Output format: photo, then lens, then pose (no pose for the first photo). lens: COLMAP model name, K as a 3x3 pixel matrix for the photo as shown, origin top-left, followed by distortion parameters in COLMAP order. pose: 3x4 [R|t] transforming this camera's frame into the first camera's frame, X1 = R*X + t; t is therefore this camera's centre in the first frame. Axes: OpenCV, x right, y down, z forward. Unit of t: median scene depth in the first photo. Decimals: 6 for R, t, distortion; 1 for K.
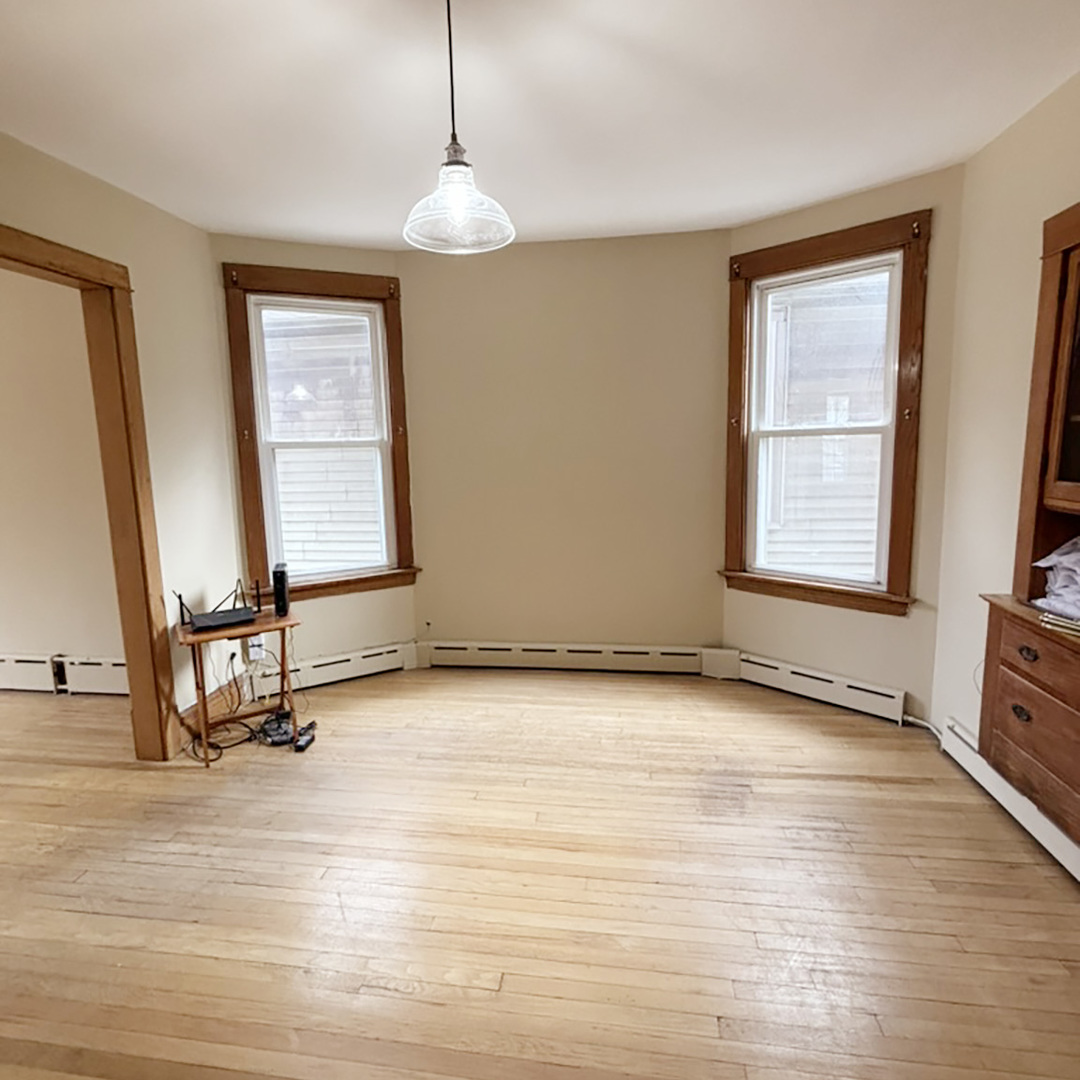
lens RADIAL K [[581.0, 0, 546.6], [0, 581.0, 531.1], [0, 0, 1]] dist [-0.006239, 0.003169]
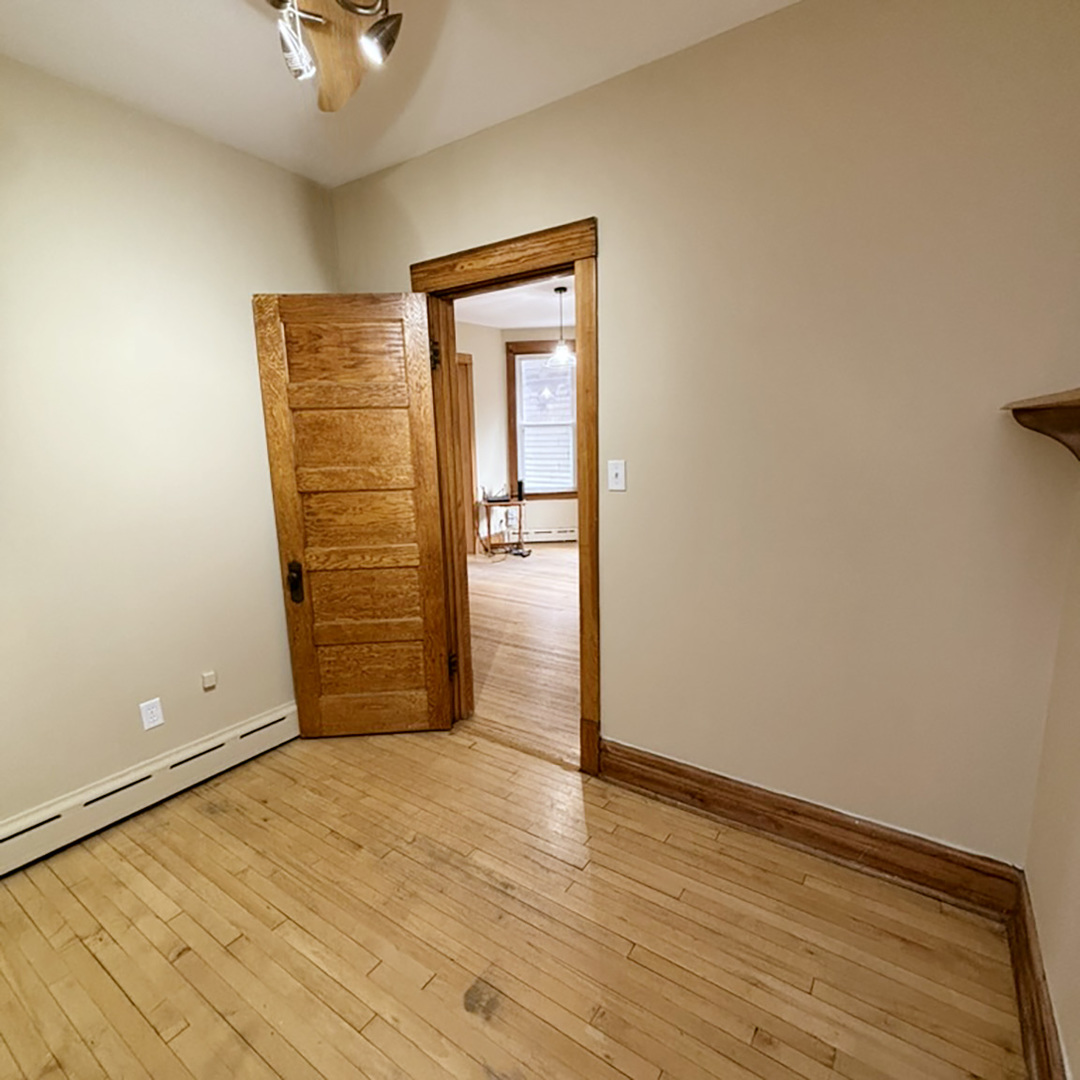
lens RADIAL K [[581.0, 0, 538.4], [0, 581.0, 542.6], [0, 0, 1]] dist [-0.006239, 0.003169]
pose [[0.897038, 0.079659, -0.434715, 0.423675], [-0.053271, 0.995939, 0.072574, 0.094664], [0.438731, -0.041944, 0.897639, -0.711325]]
